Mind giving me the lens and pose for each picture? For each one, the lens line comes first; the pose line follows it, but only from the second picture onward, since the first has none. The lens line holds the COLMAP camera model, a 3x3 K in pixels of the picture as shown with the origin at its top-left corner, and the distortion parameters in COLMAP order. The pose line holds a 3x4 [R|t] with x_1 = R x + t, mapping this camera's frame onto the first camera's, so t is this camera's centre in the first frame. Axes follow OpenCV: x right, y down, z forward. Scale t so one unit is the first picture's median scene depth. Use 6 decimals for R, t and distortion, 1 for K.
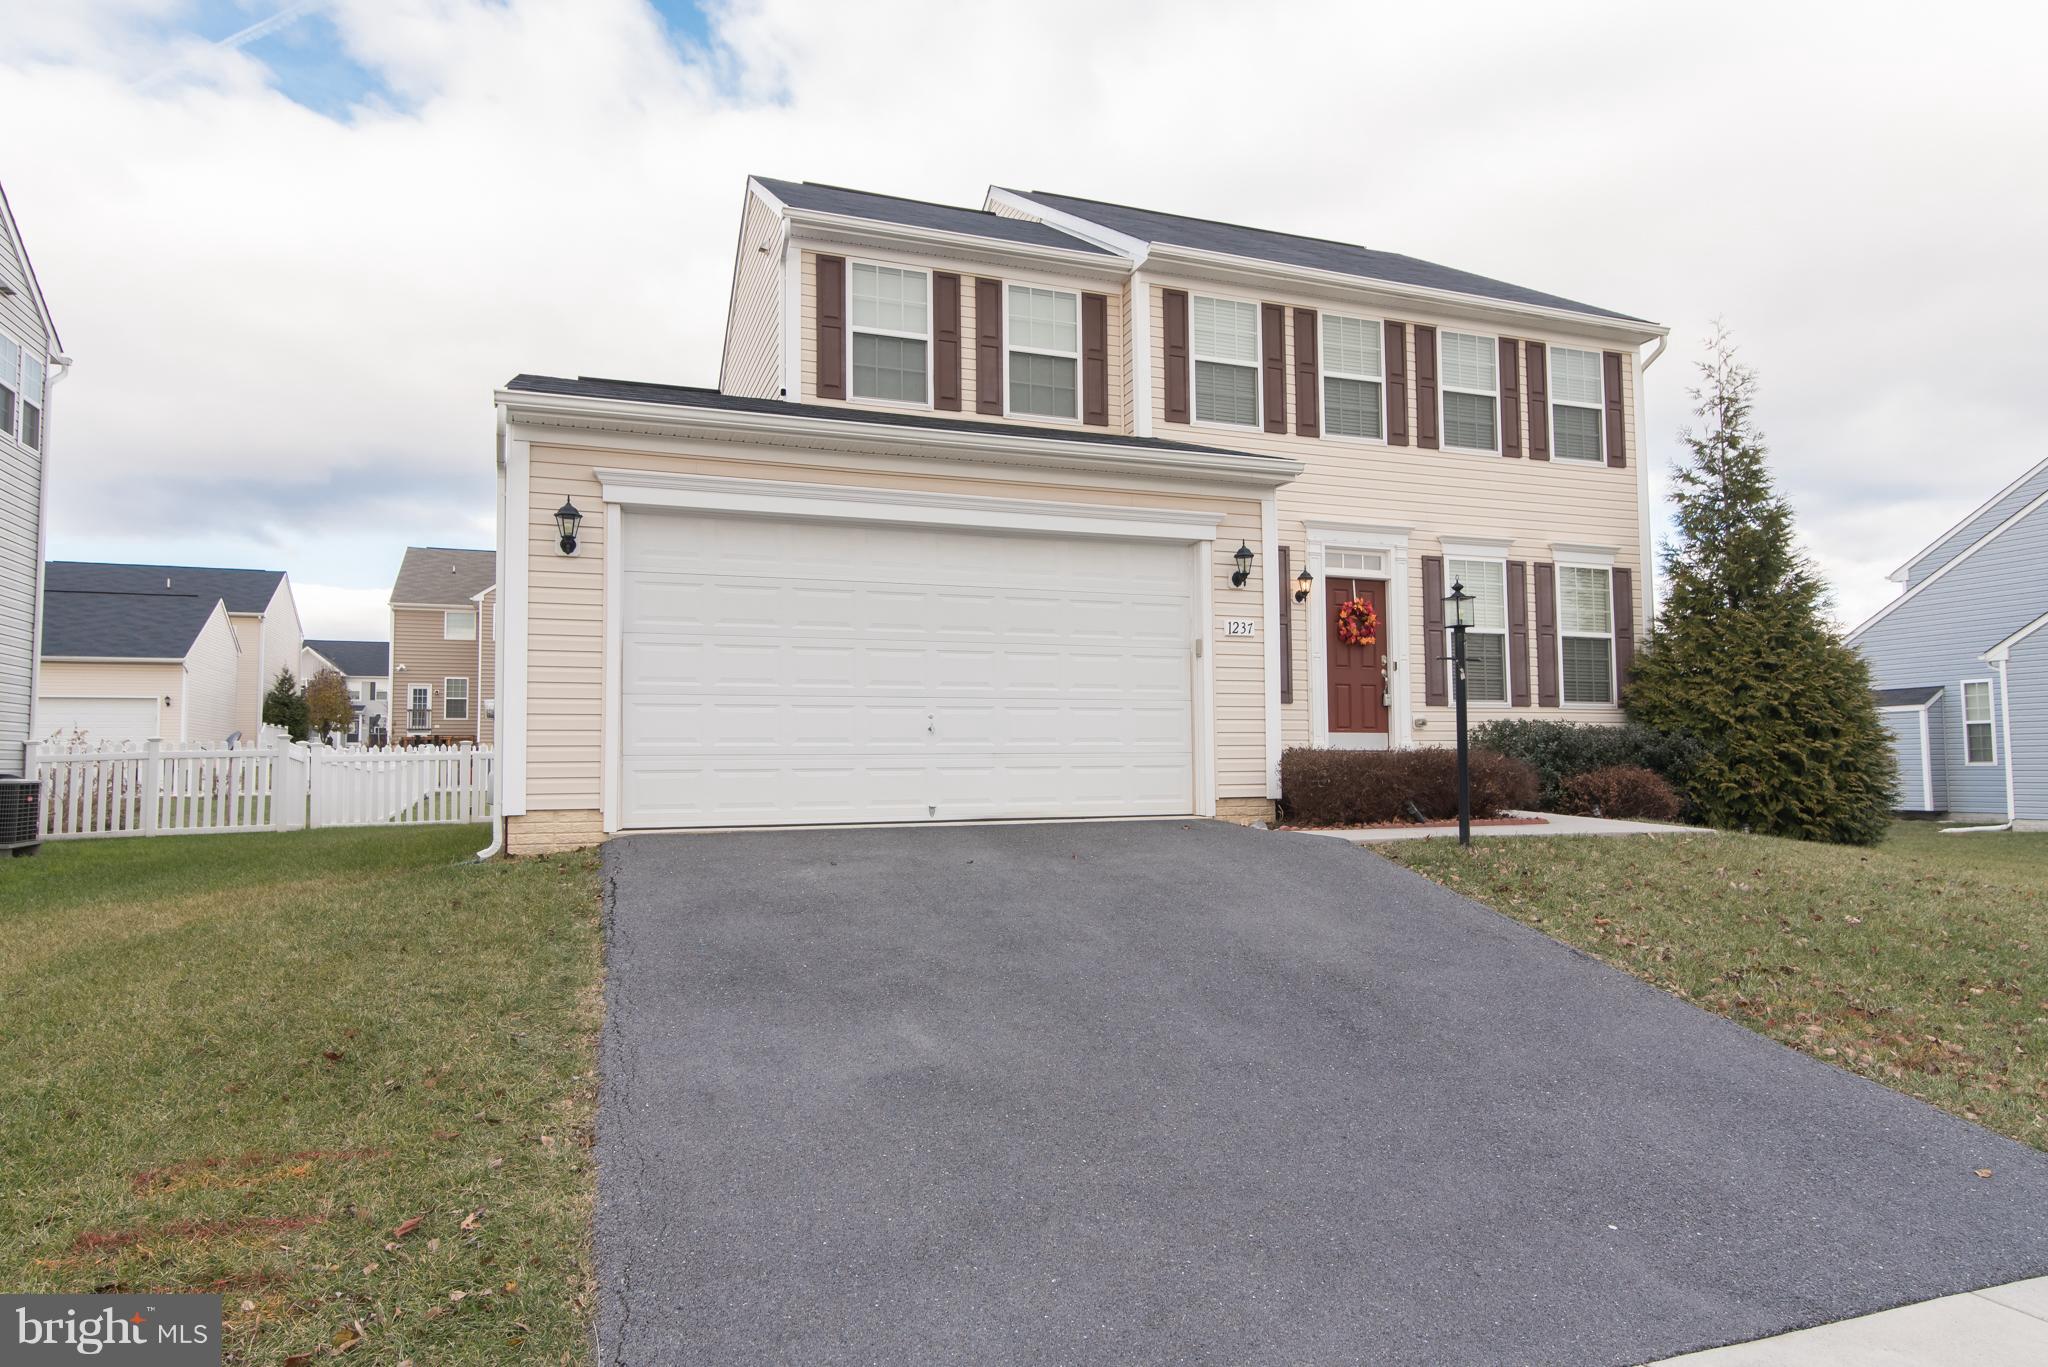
lens RADIAL K [[1240.8, 0, 1028.7], [0, 1240.8, 690.0], [0, 0, 1]] dist [0.001384, 0.000344]
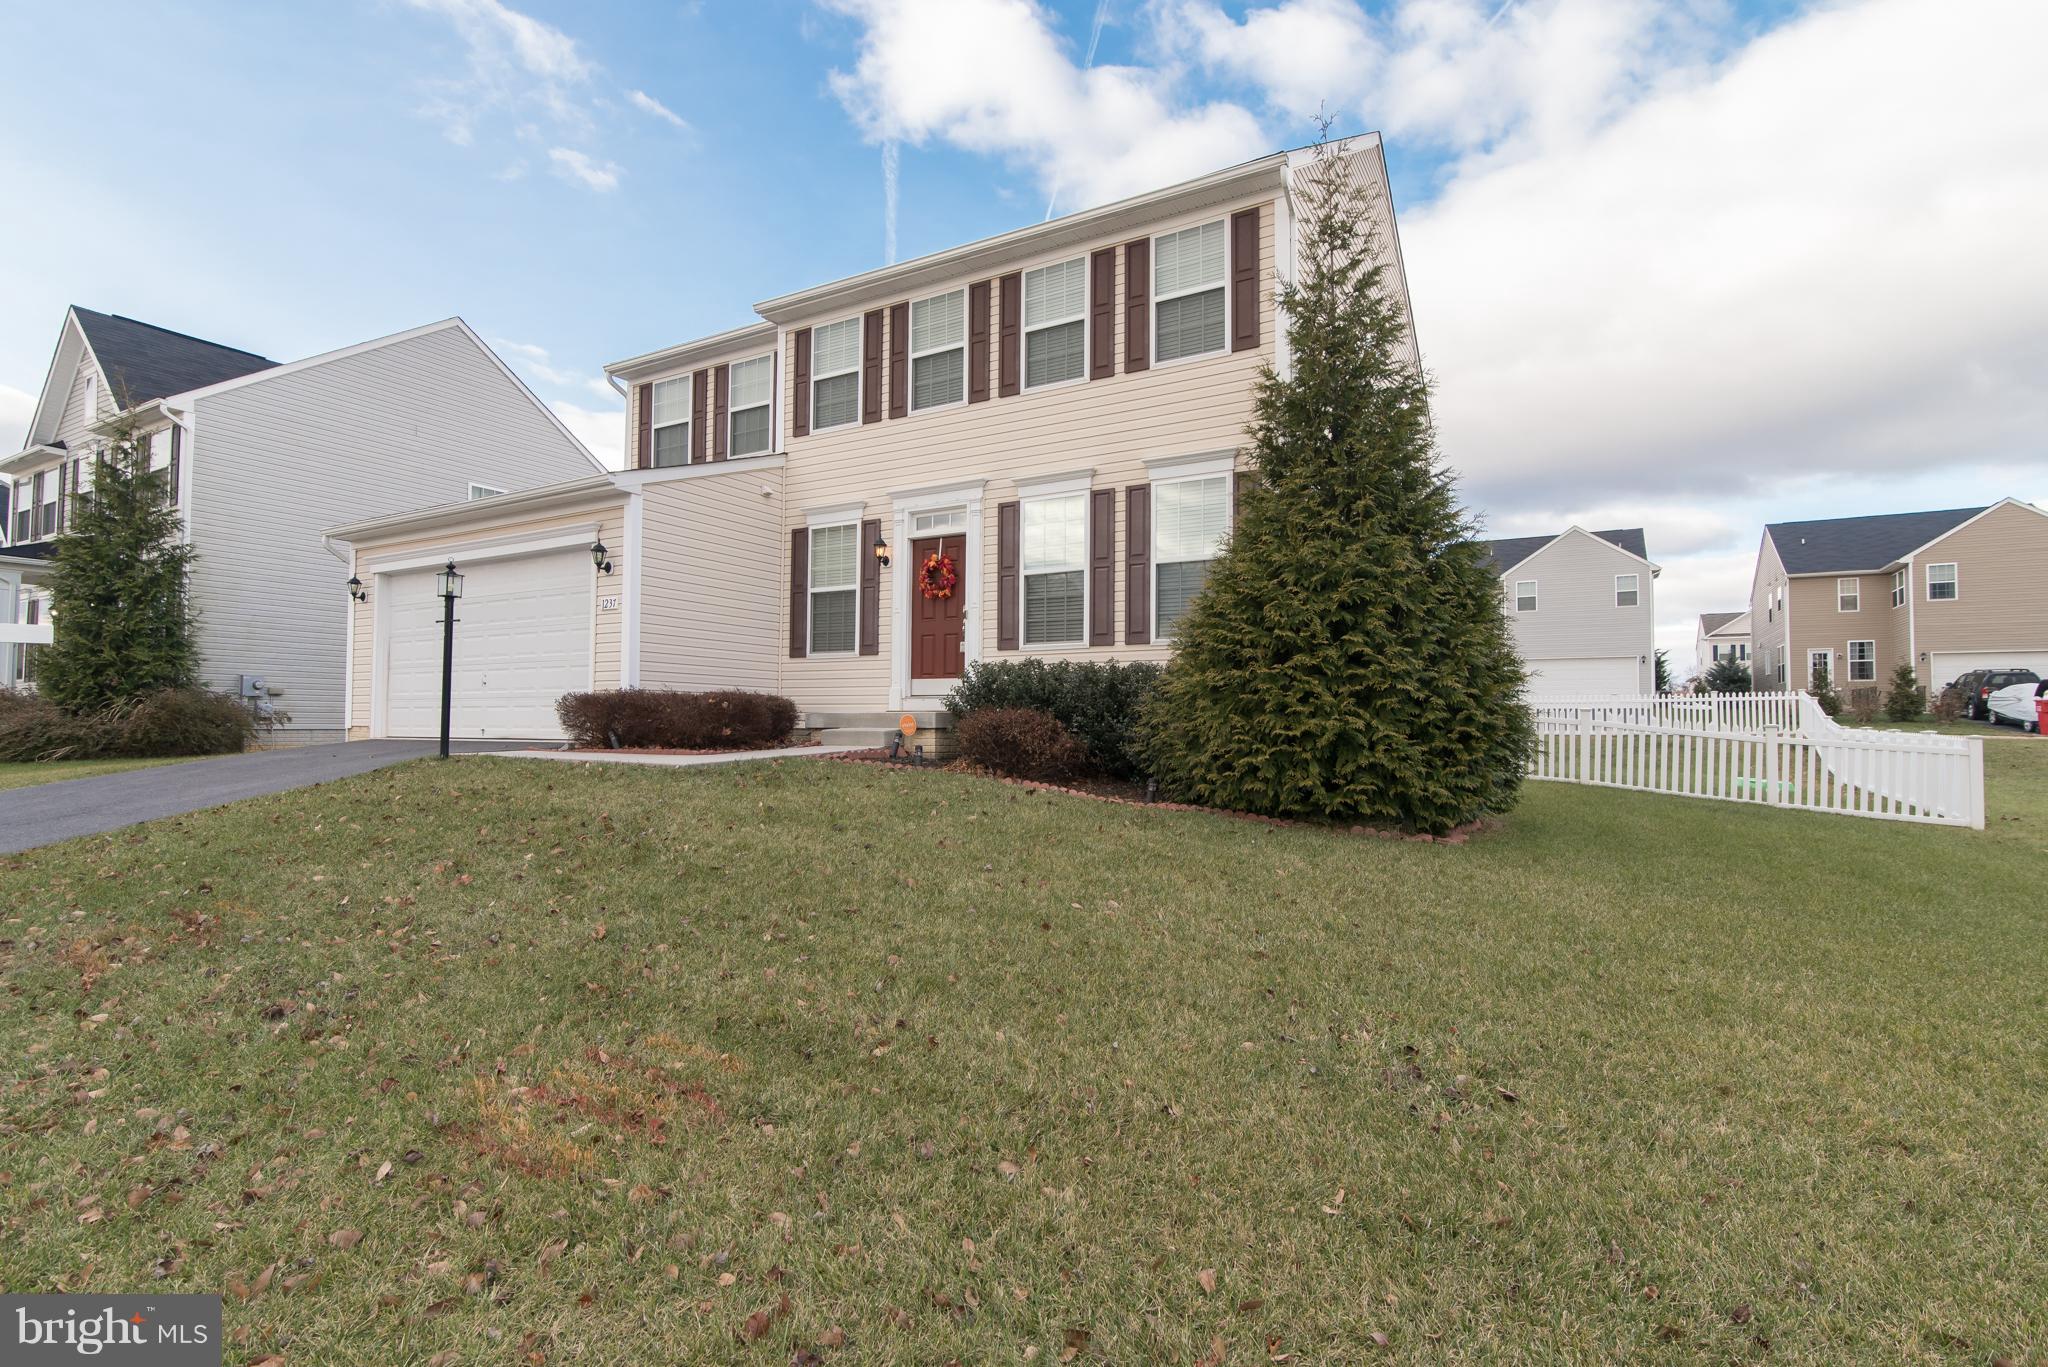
lens RADIAL K [[996.8, 0, 1029.2], [0, 996.8, 689.7], [0, 0, 1]] dist [0.005600, 0.000410]
pose [[0.626290, -0.019994, -0.779334, 0.979900], [0.037458, 0.999288, 0.004465, 0.042364], [0.778690, -0.031989, 0.626593, 0.504954]]
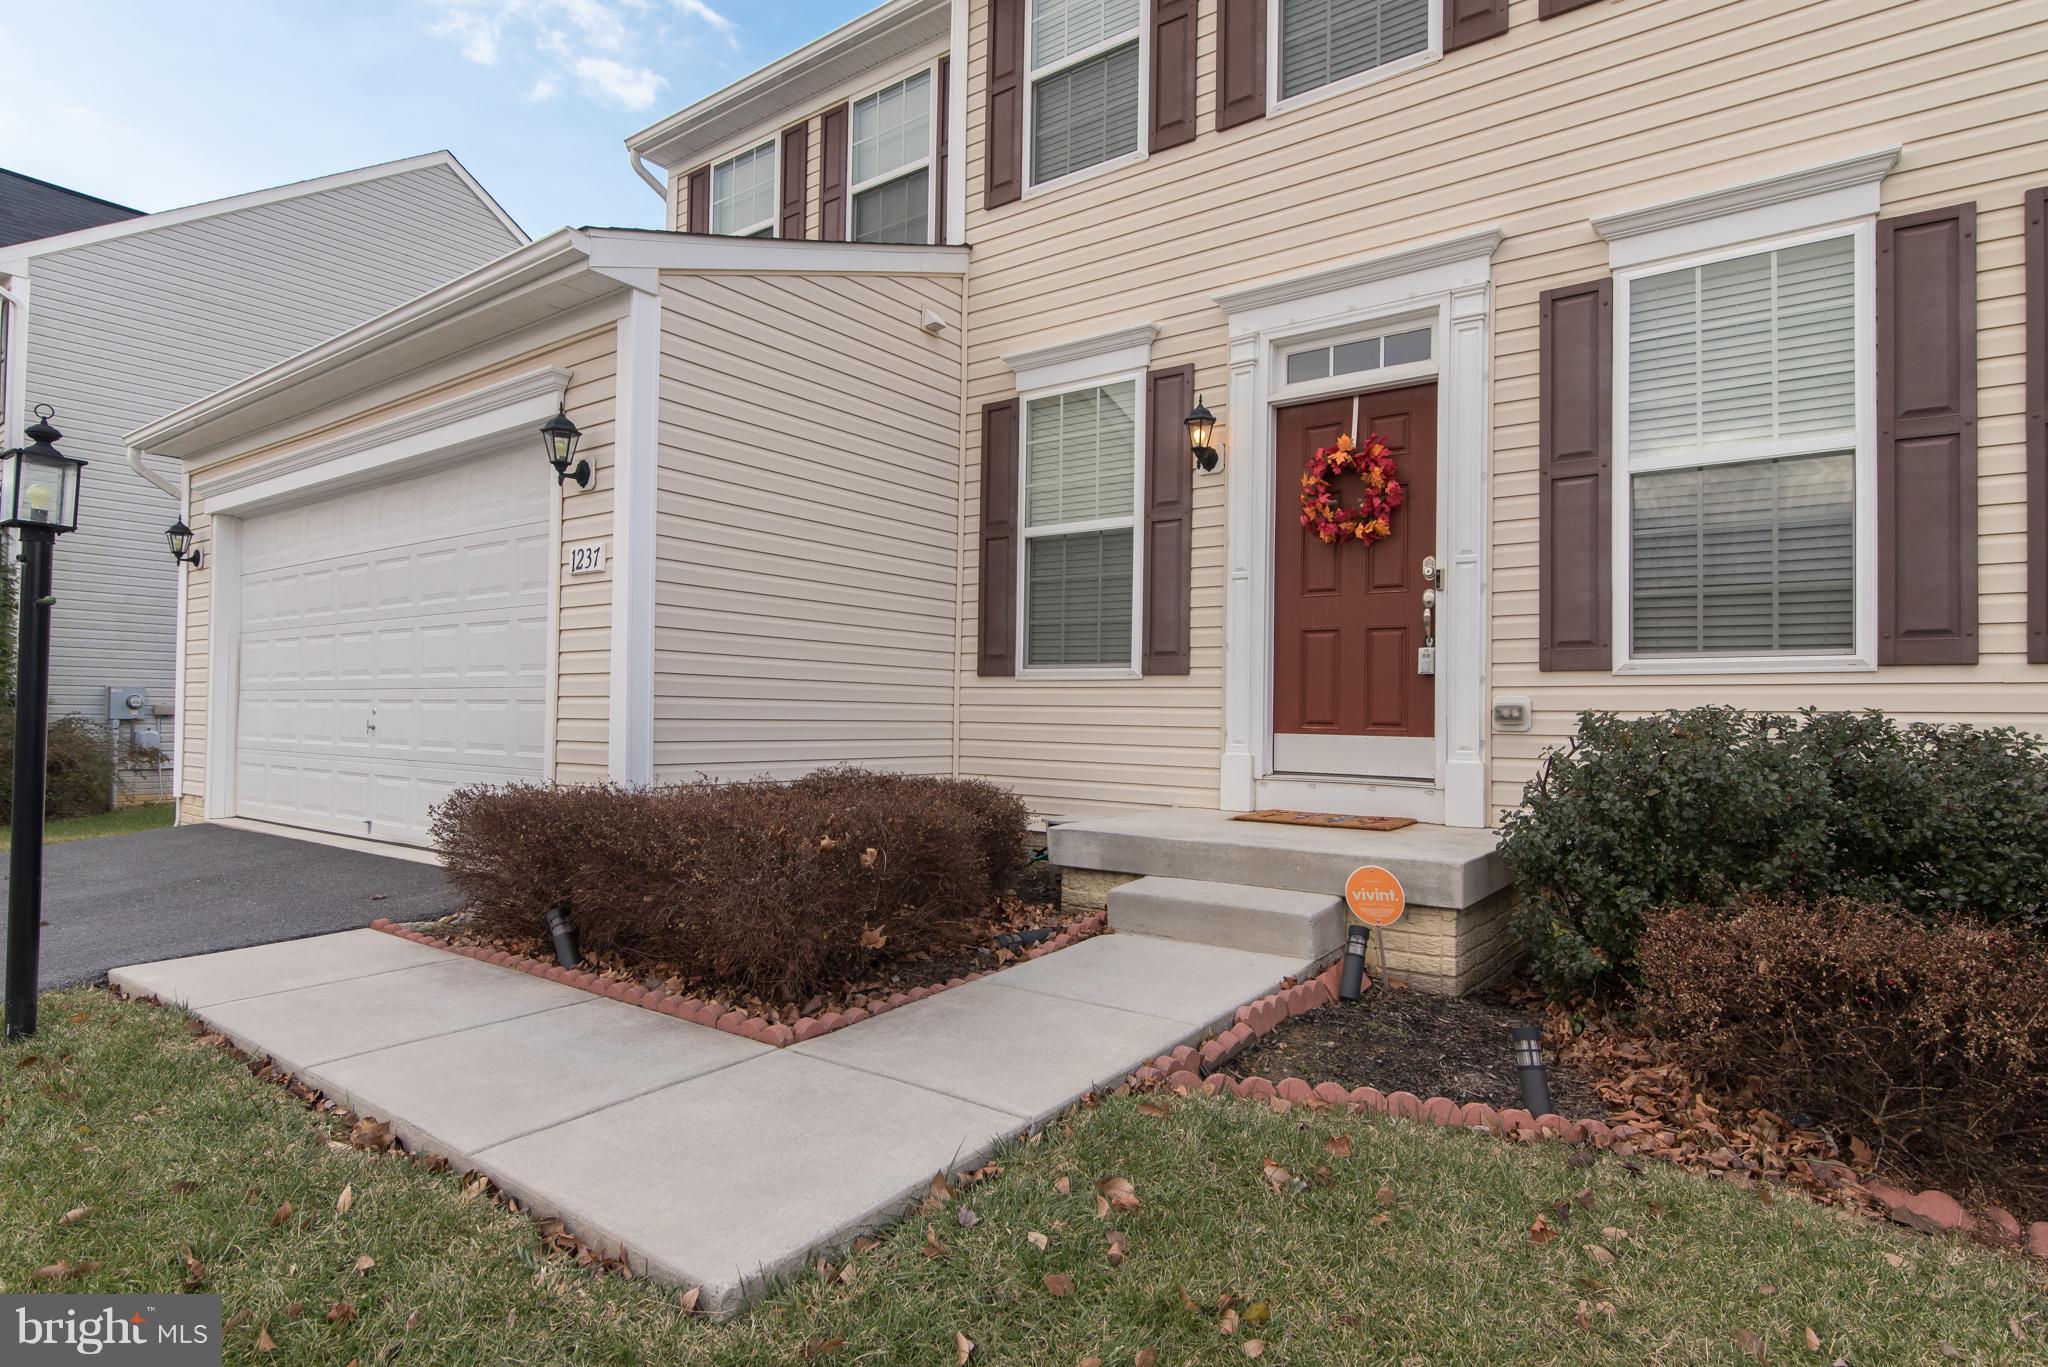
lens RADIAL K [[1091.0, 0, 1024.6], [0, 1091.0, 688.6], [0, 0, 1]] dist [0.003707, 0.000175]
pose [[0.536340, -0.006704, -0.843976, 0.527595], [0.035270, 0.999273, 0.014476, 0.007123], [0.843265, -0.037531, 0.536186, 0.675626]]
